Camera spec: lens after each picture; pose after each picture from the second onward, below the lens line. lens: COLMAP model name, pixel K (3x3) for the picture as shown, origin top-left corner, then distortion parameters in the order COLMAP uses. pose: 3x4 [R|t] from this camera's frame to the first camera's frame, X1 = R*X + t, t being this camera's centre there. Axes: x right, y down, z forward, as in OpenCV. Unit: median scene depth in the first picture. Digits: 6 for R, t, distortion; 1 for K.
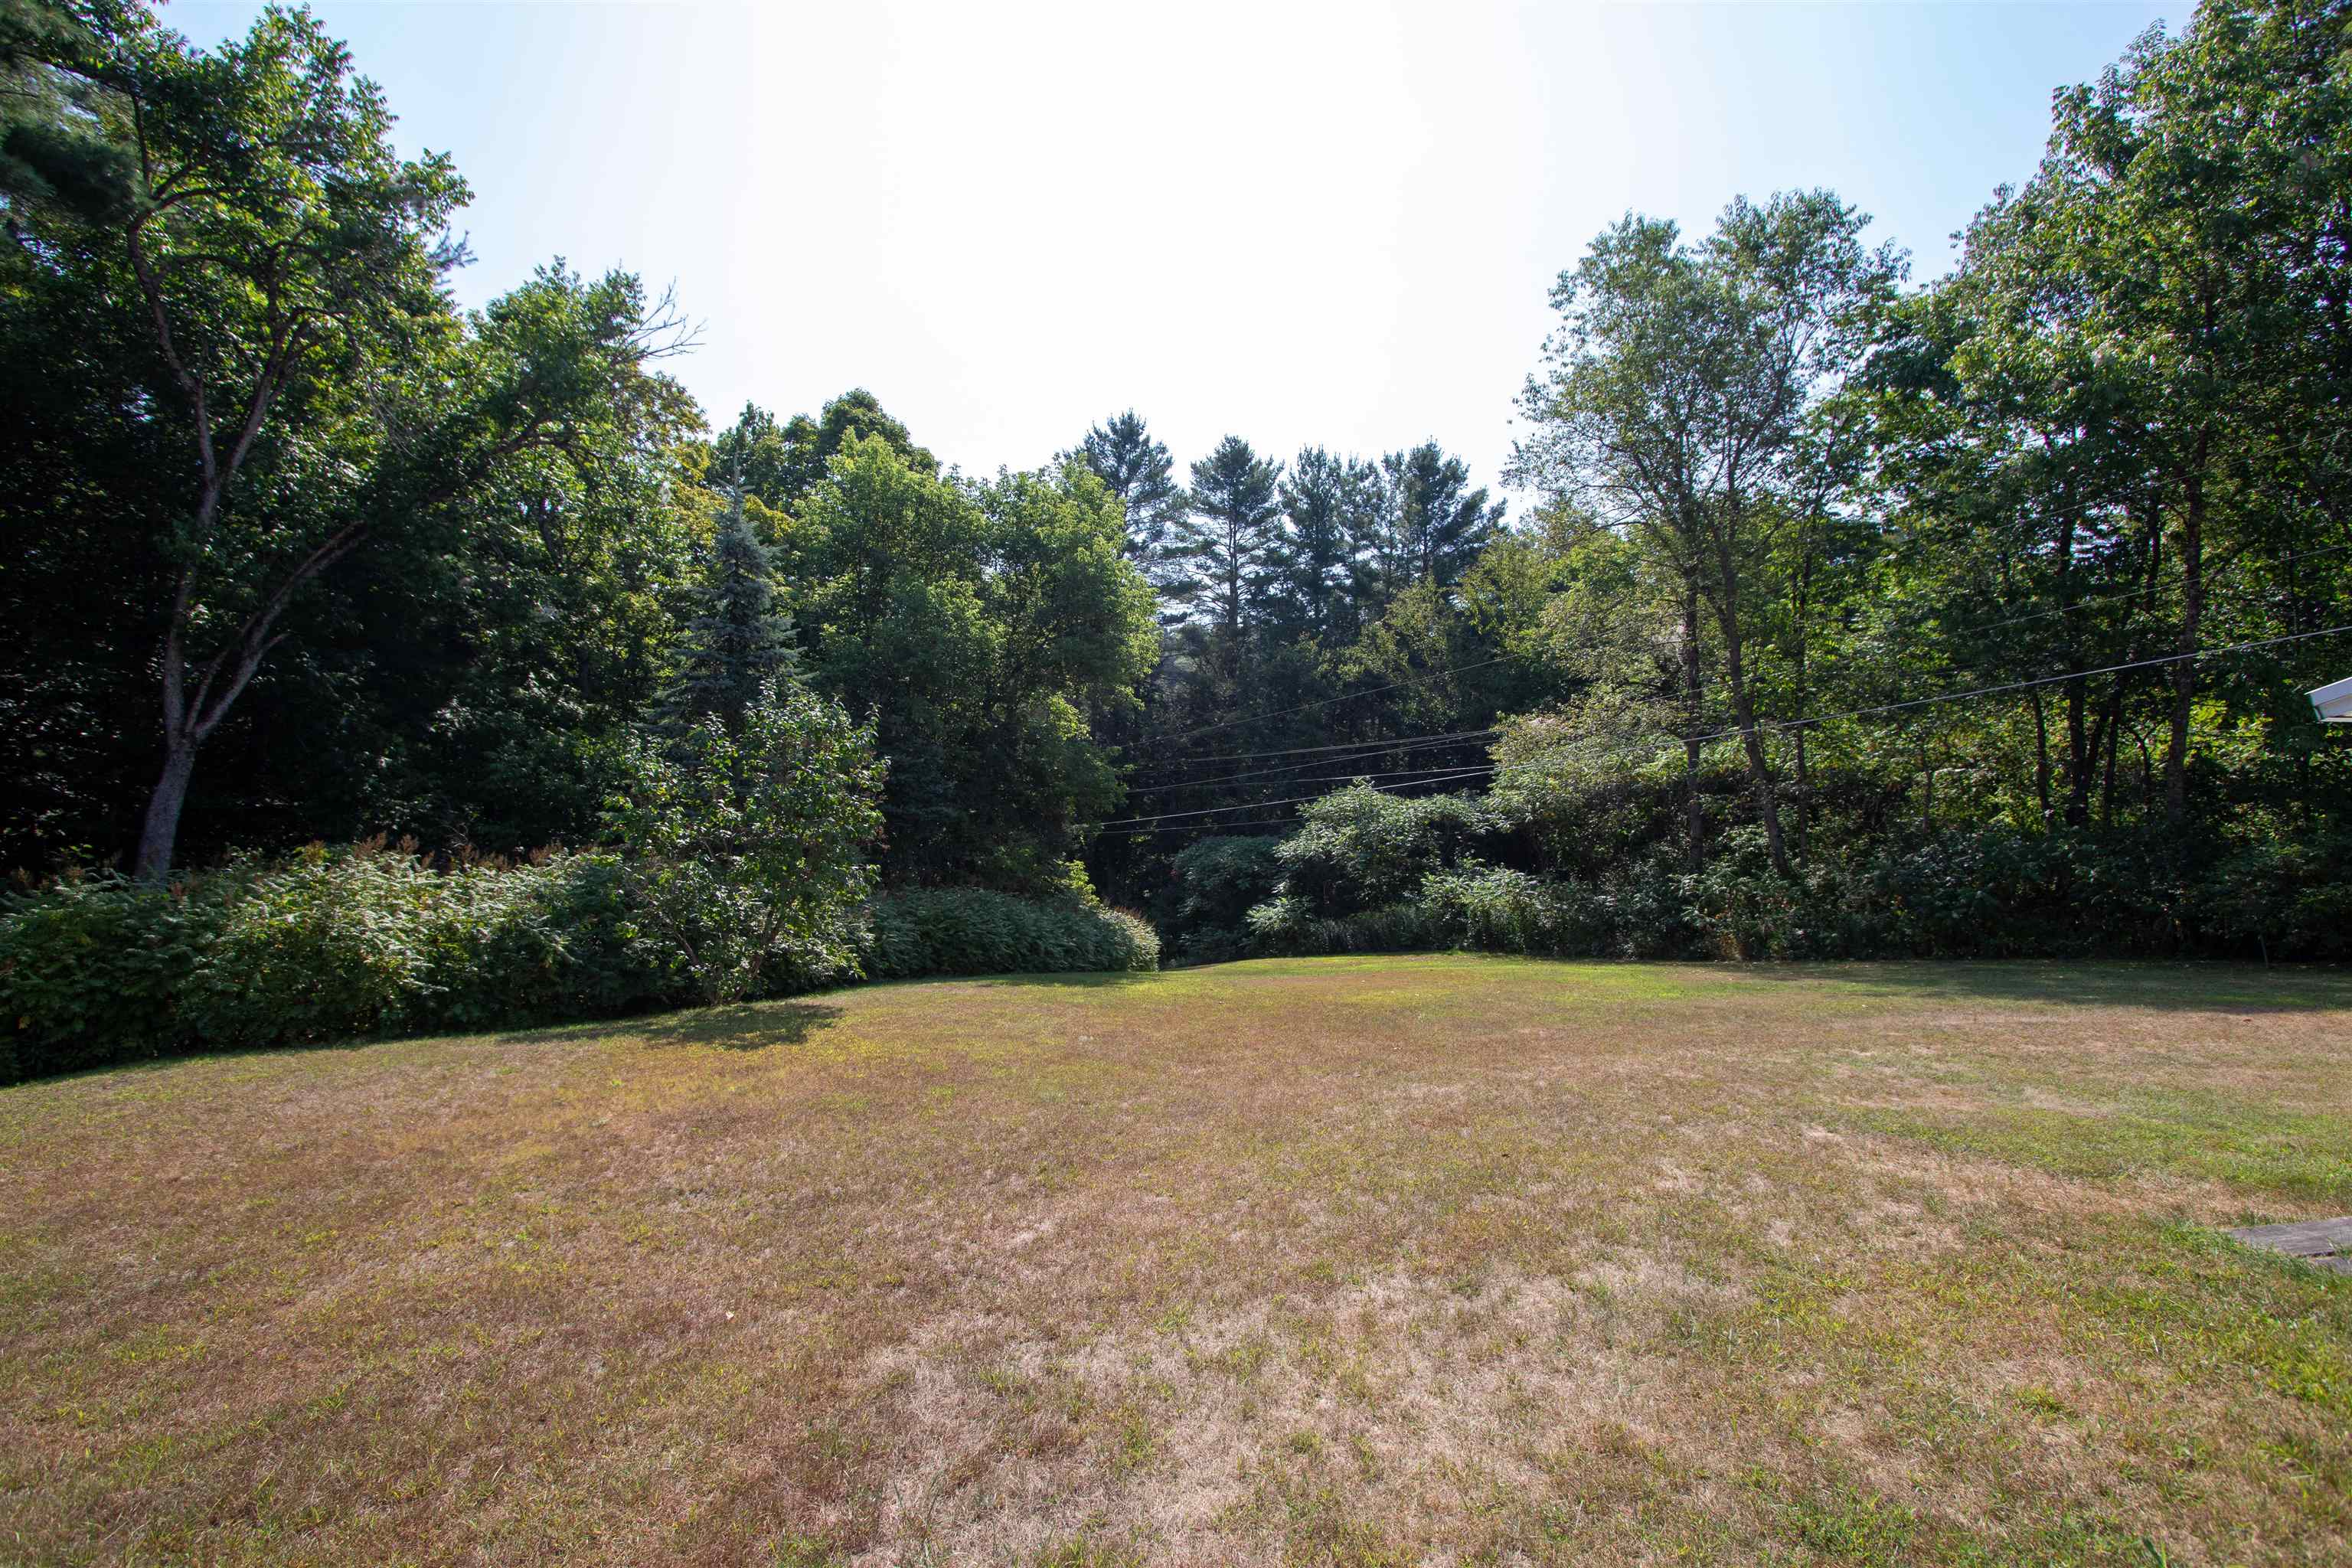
lens RADIAL K [[1103.9, 0, 1174.3], [0, 1103.9, 797.8], [0, 0, 1]] dist [-0.014544, 0.000650]
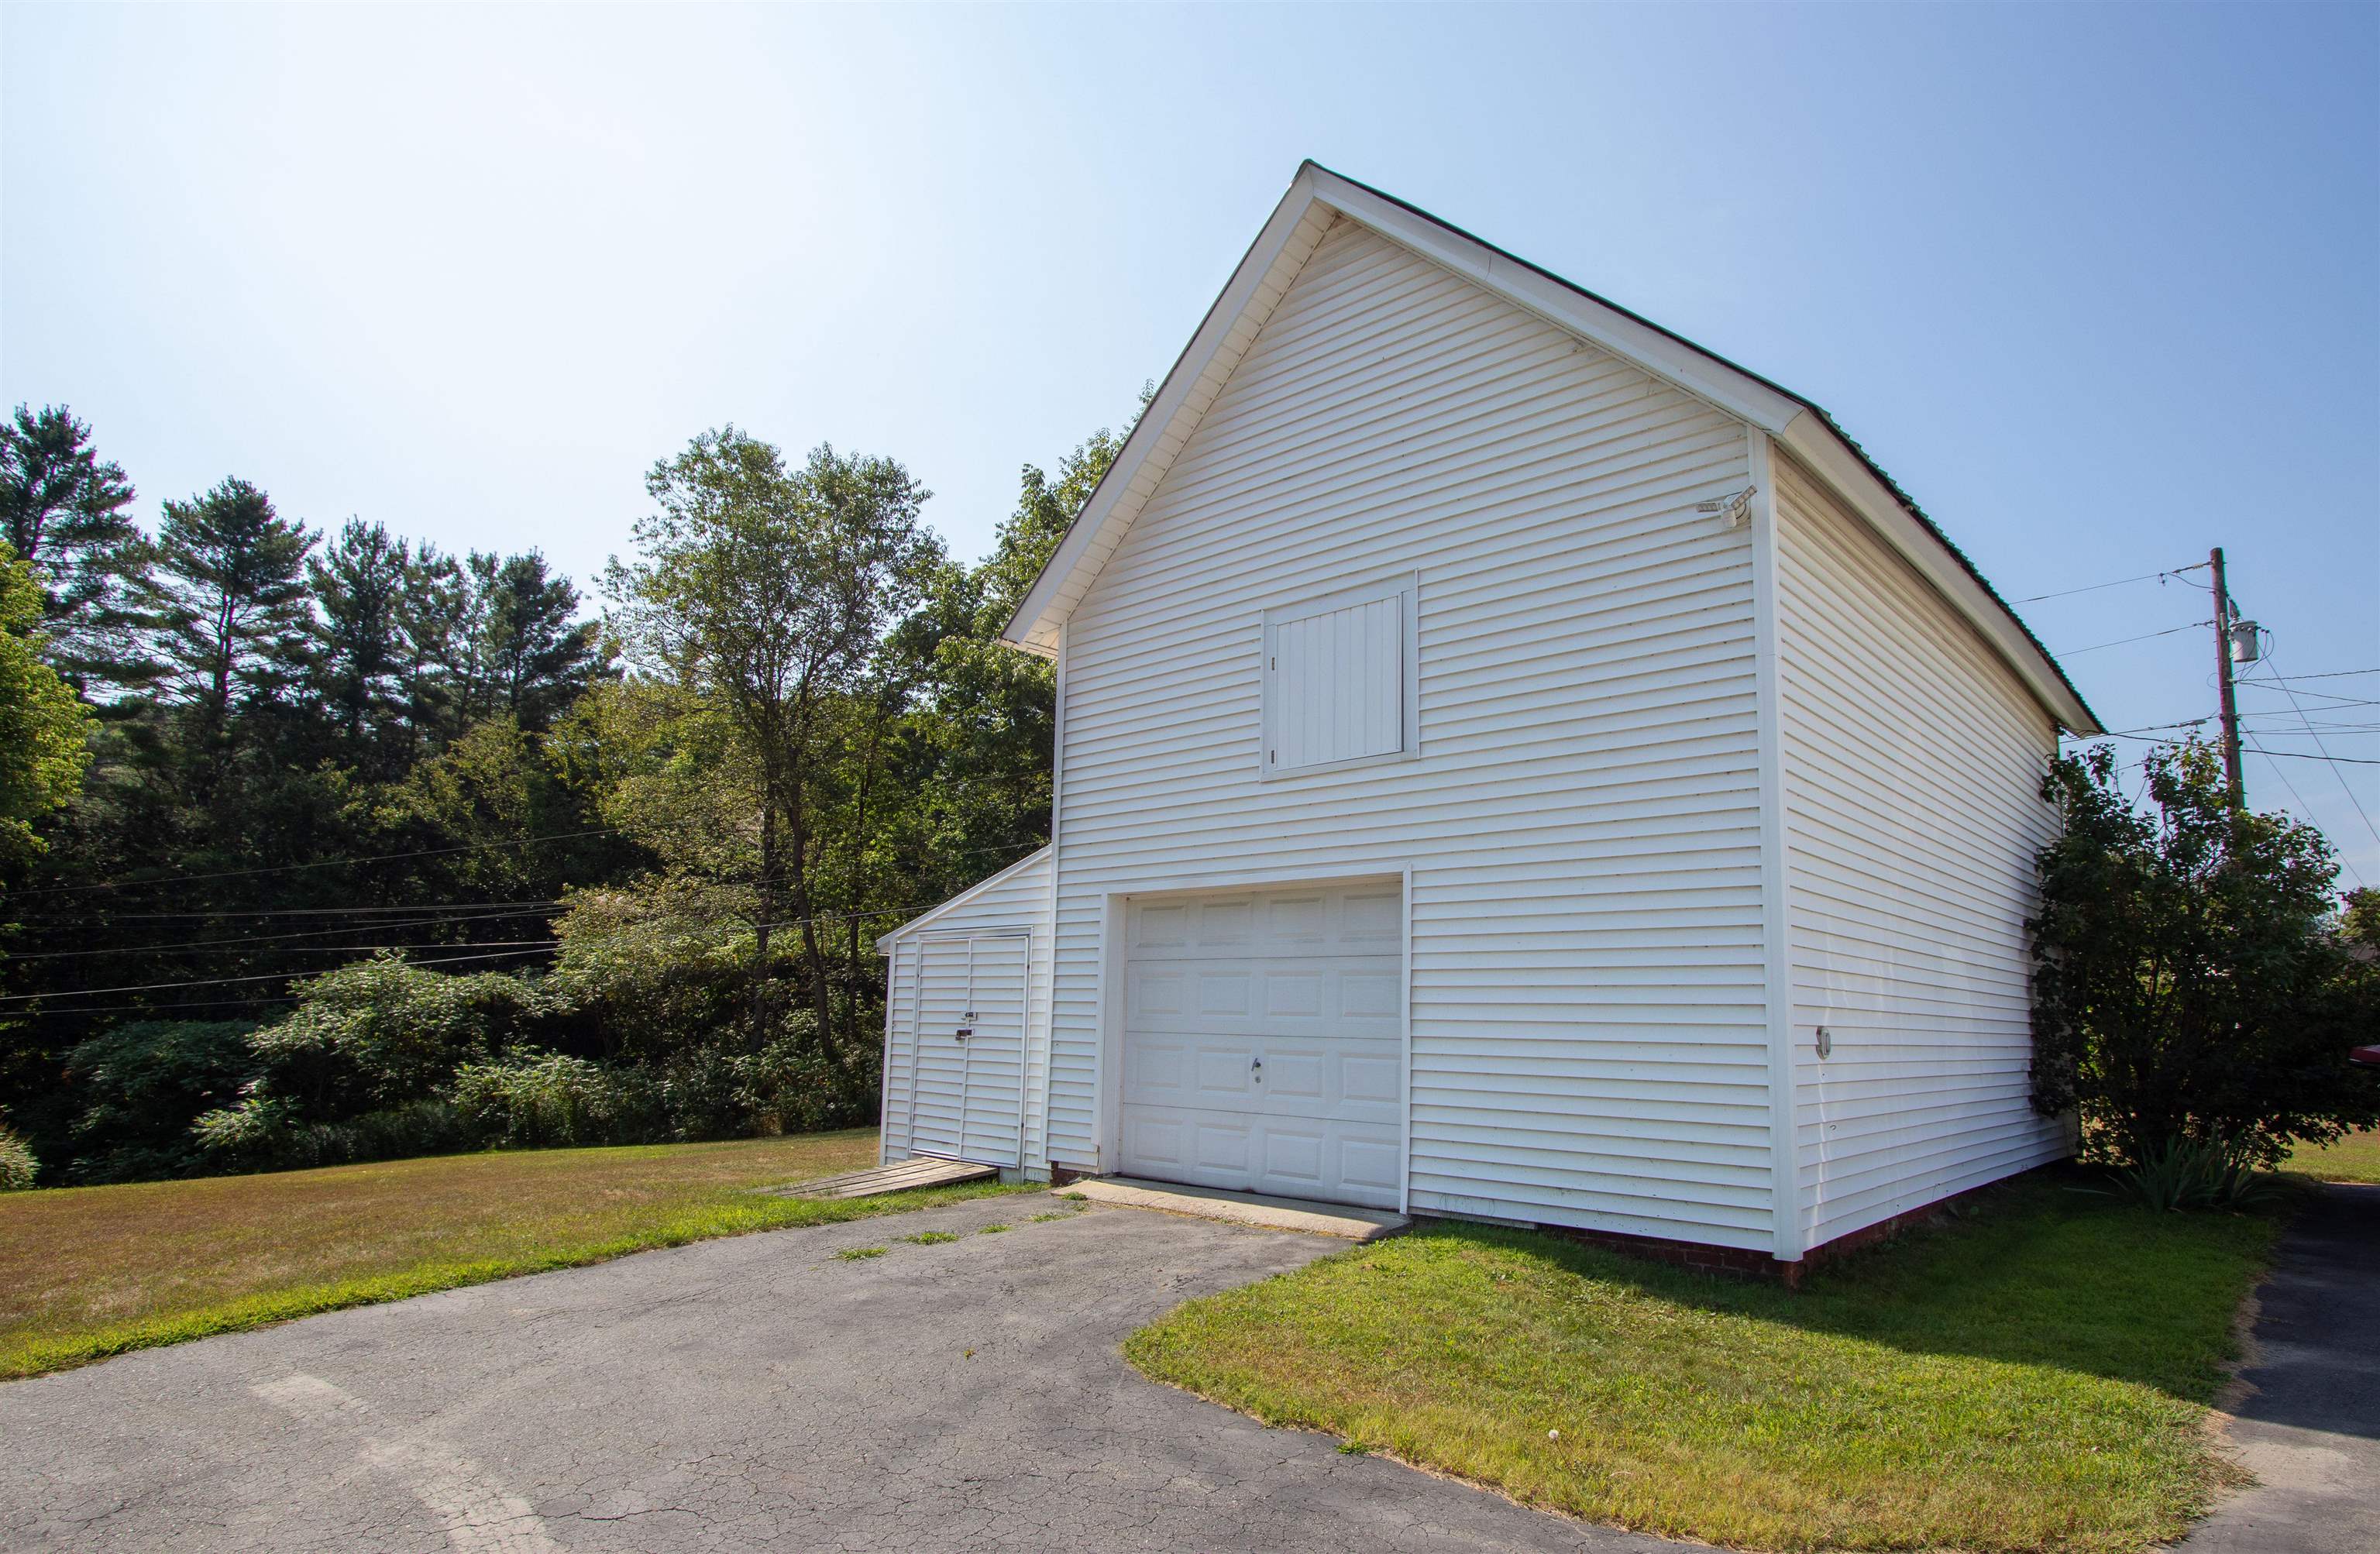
lens RADIAL K [[1307.2, 0, 1265.1], [0, 1307.2, 843.2], [0, 0, 1]] dist [0.005067, -0.008122]
pose [[0.737807, 0.091237, 0.668818, -0.006740], [-0.021058, 0.993452, -0.112292, -0.000822], [-0.674683, 0.068766, 0.734897, -0.132926]]
